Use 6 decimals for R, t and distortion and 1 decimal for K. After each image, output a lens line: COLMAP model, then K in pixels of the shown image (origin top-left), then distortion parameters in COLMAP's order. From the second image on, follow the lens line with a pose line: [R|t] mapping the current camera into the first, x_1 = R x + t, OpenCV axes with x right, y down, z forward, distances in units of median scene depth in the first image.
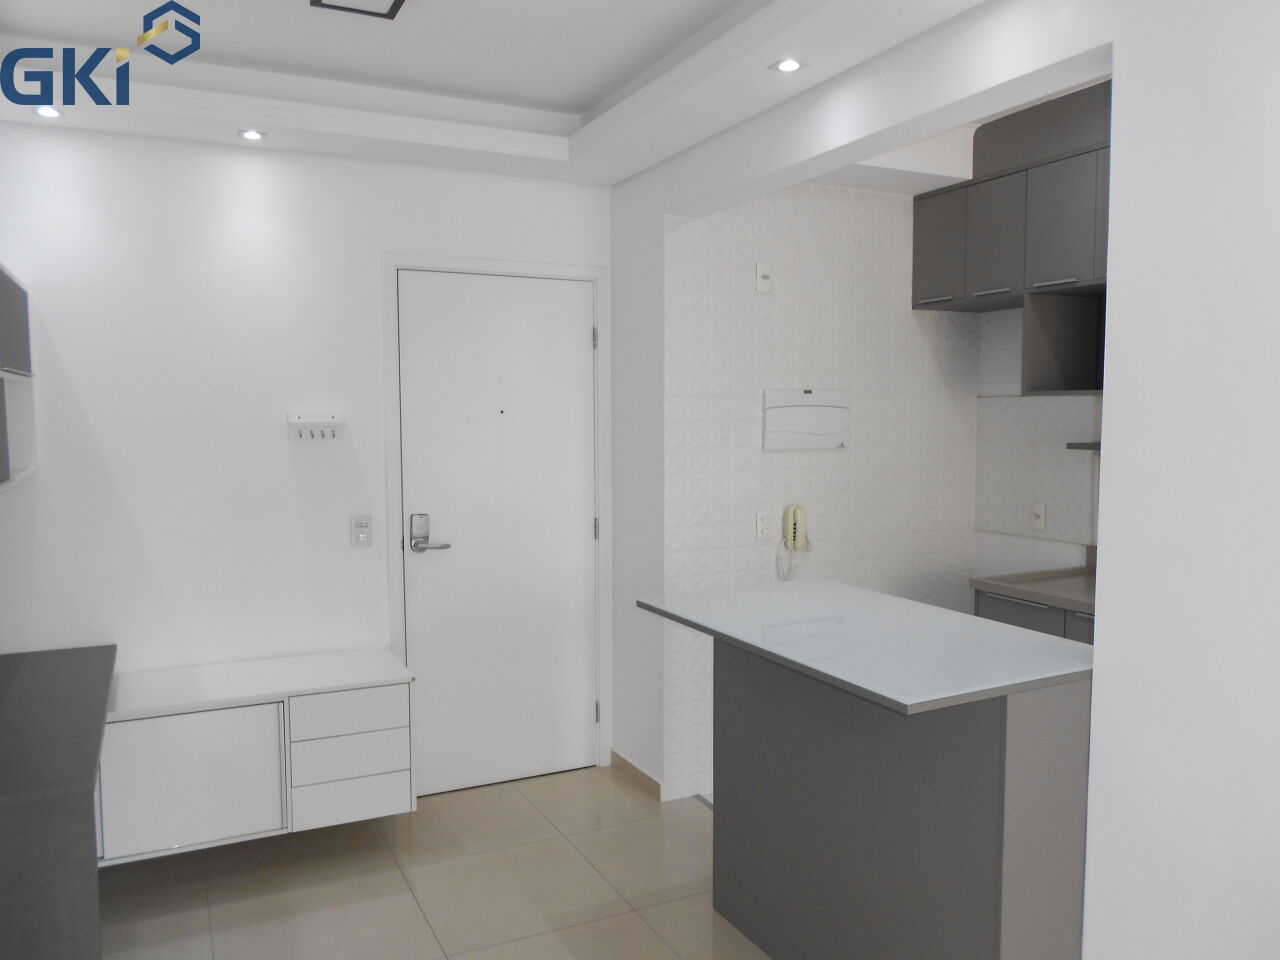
lens RADIAL K [[984.0, 0, 641.7], [0, 984.0, 490.0], [0, 0, 1]] dist [-0.009124, 0.007375]
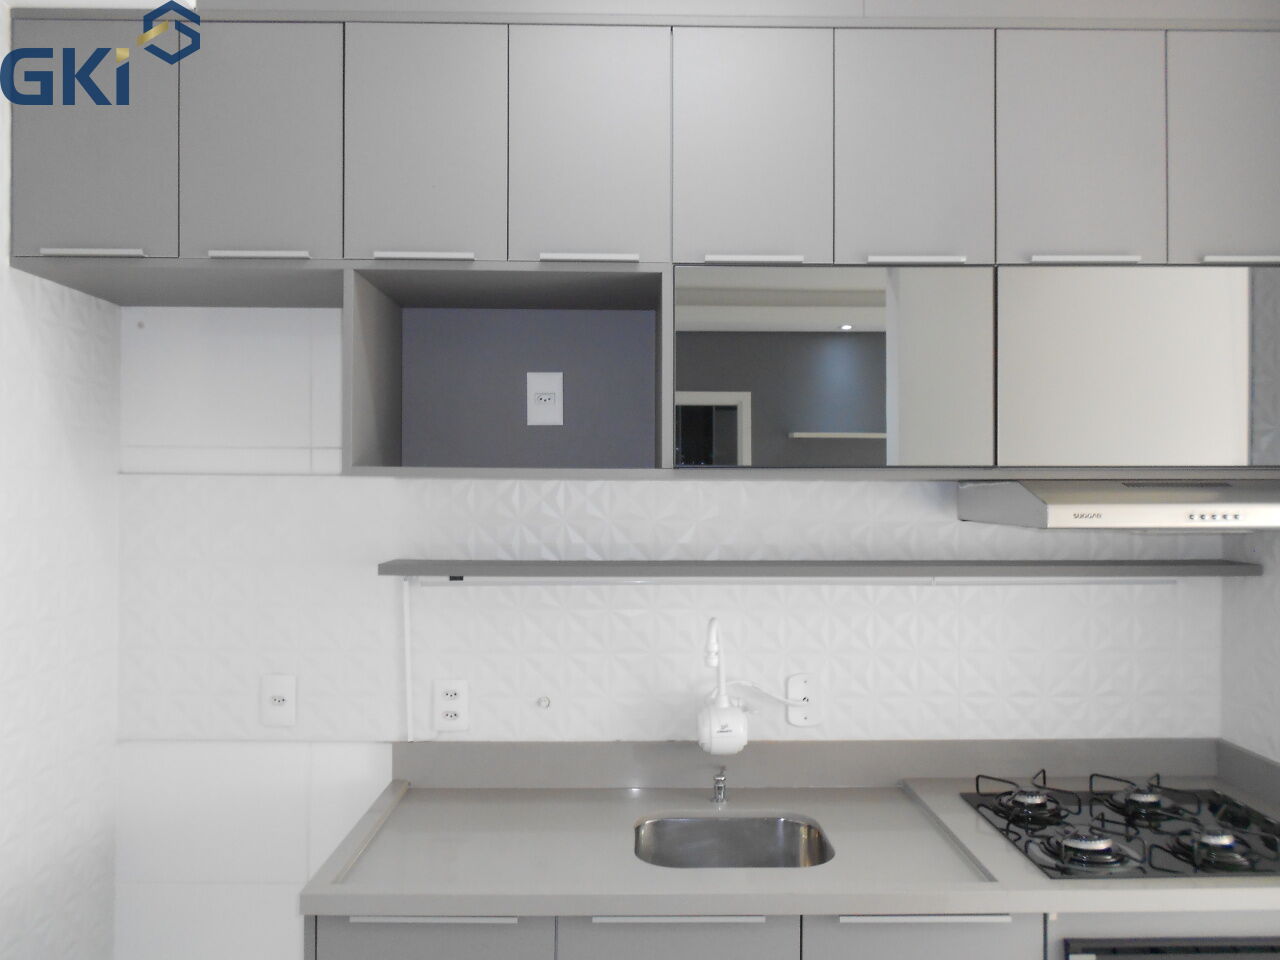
lens RADIAL K [[984.0, 0, 640.0], [0, 984.0, 497.4], [0, 0, 1]] dist [-0.009124, 0.007375]
pose [[0.432555, -0.008077, 0.901571, 0.011947], [0.066592, 0.997515, -0.023013, -0.075619], [-0.899145, 0.069992, 0.432018, 0.773498]]
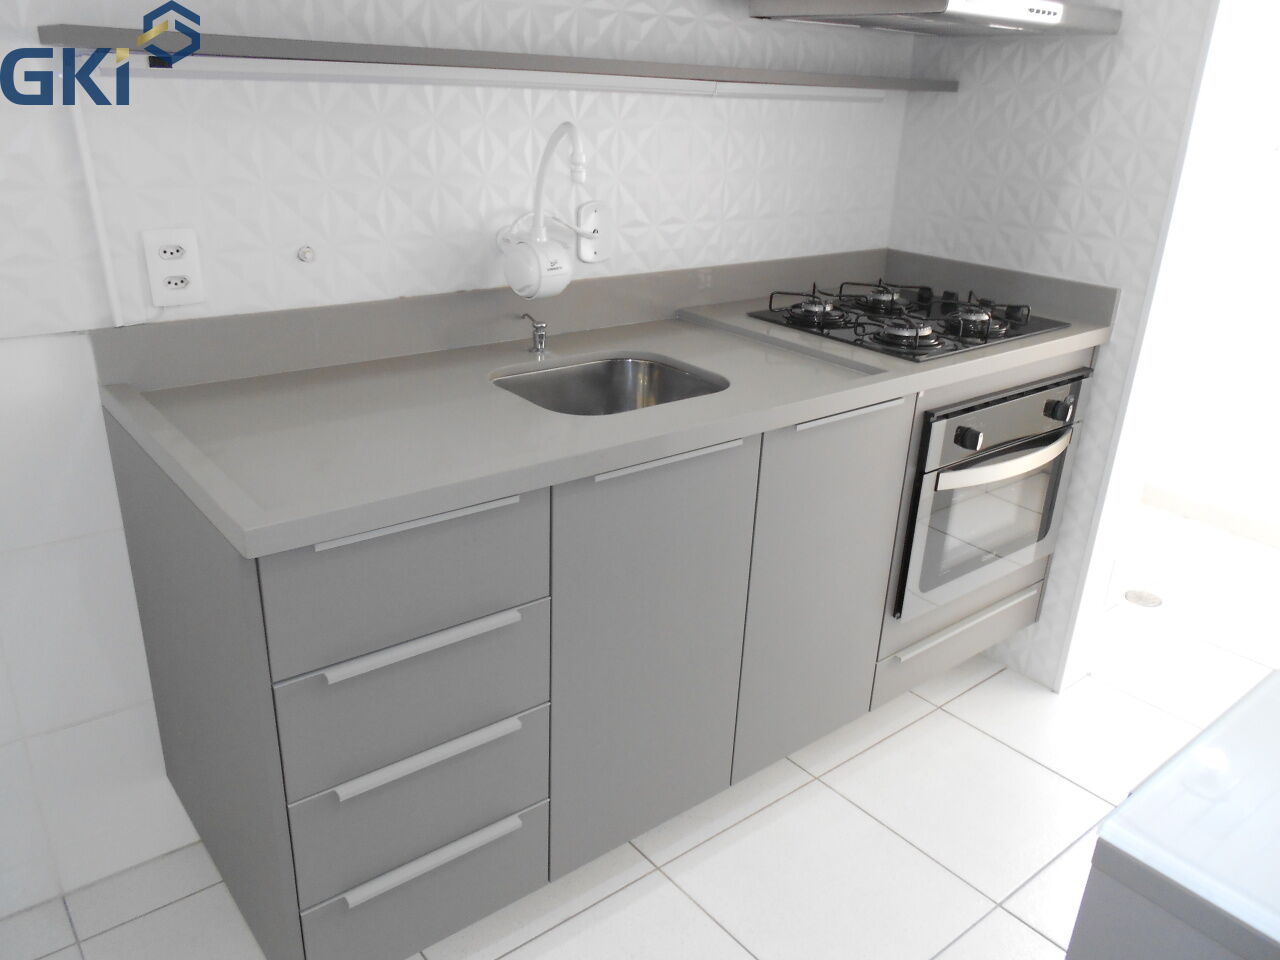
lens RADIAL K [[984.0, 0, 654.5], [0, 984.0, 484.4], [0, 0, 1]] dist [-0.009124, 0.007375]
pose [[-0.223499, -0.378144, 0.898363, 0.066791], [0.030095, 0.918561, 0.394133, -0.036810], [-0.974239, 0.115124, -0.193918, 1.085844]]
